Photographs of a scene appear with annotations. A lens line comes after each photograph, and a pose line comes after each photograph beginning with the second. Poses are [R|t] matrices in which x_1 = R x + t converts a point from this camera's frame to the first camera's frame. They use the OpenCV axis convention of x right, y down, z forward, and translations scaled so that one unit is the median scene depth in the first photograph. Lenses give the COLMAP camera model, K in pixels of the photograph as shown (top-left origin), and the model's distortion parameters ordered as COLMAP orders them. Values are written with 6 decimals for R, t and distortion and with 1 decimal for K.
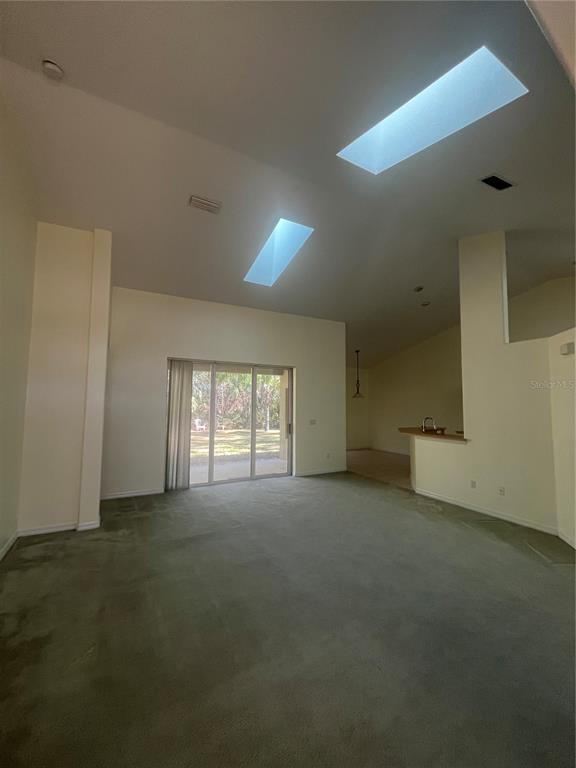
lens RADIAL K [[314.6, 0, 288.0], [0, 314.6, 384.0], [0, 0, 1]] dist [-0.000878, 0.000107]
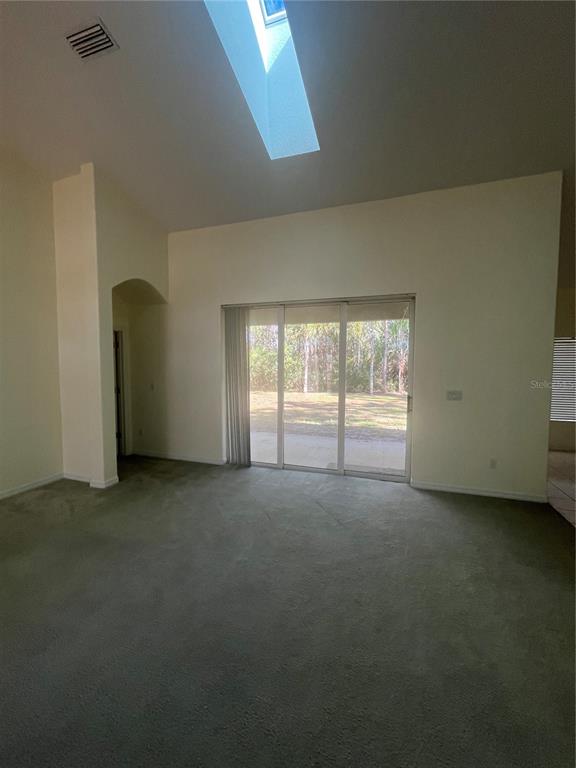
lens RADIAL K [[314.6, 0, 288.0], [0, 314.6, 384.0], [0, 0, 1]] dist [-0.000878, 0.000107]
pose [[0.686468, 0.038593, -0.726135, 0.321571], [0.049473, 0.993798, 0.099589, 0.044037], [0.725475, -0.104288, 0.680301, 0.523181]]
